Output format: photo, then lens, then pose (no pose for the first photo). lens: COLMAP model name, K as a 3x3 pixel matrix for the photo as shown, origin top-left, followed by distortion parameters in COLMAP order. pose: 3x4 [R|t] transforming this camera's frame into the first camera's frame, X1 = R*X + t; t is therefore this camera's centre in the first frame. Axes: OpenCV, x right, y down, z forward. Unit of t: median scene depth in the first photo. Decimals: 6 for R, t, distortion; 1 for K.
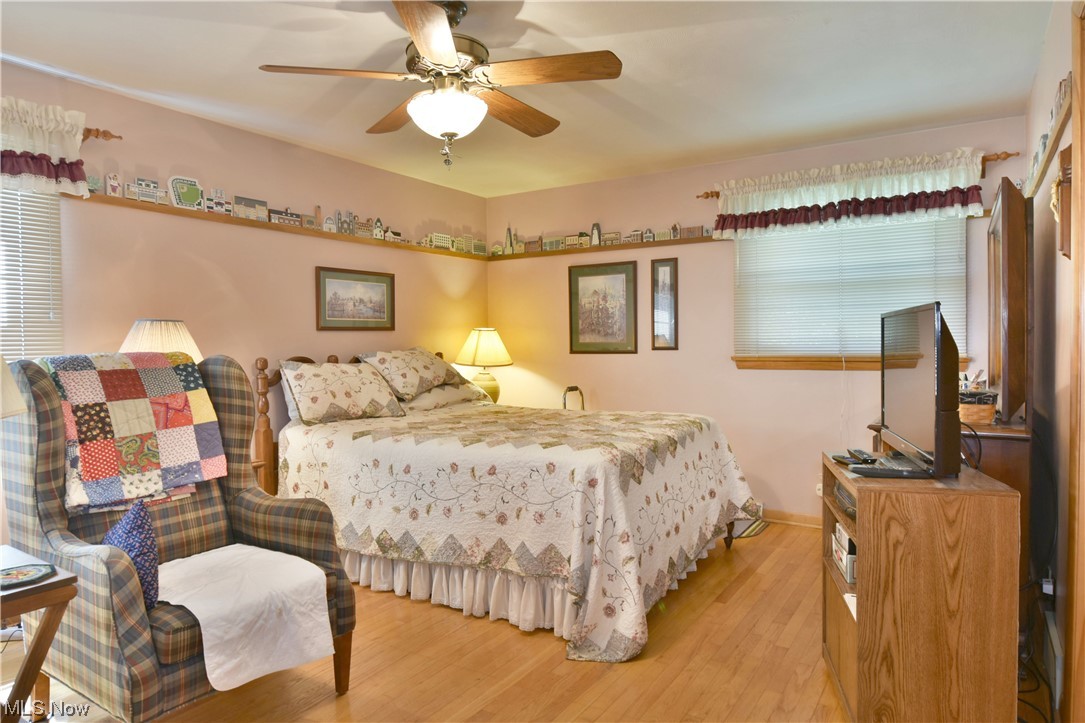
lens RADIAL K [[664.1, 0, 542.5], [0, 664.1, 361.5], [0, 0, 1]] dist [-0.011264, -0.004605]
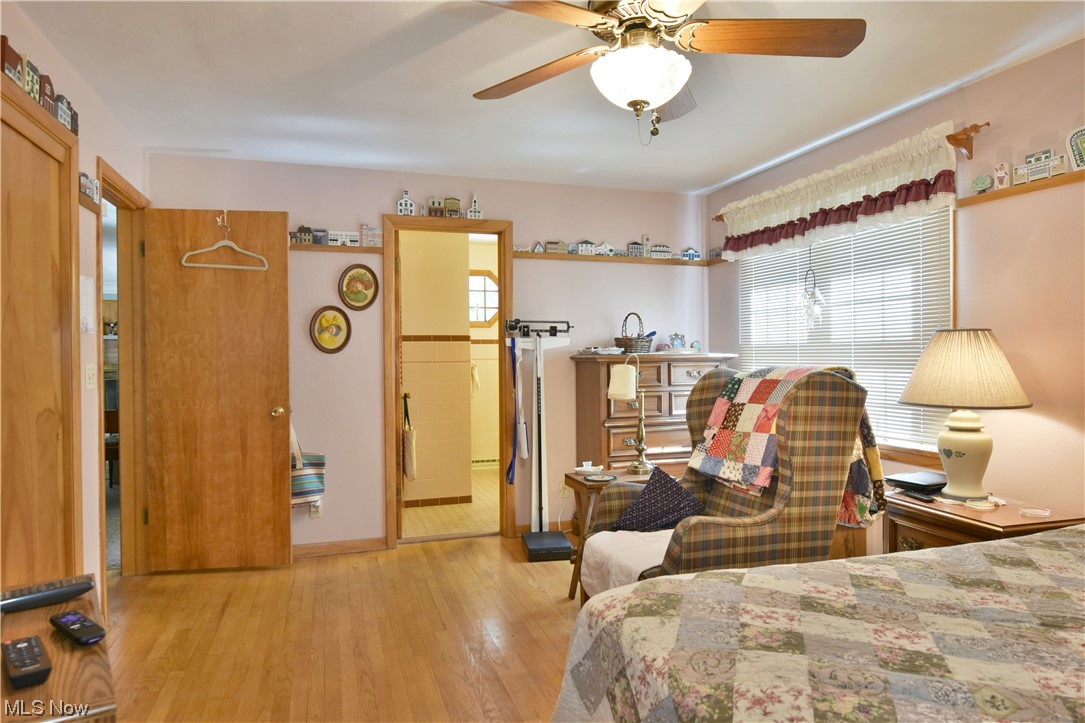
lens RADIAL K [[664.1, 0, 542.5], [0, 664.1, 361.5], [0, 0, 1]] dist [-0.011264, -0.004605]
pose [[-0.627295, 0.020425, -0.778514, 0.458024], [-0.008330, 0.999423, 0.032934, -0.045908], [0.778738, 0.027144, -0.626762, 1.154863]]
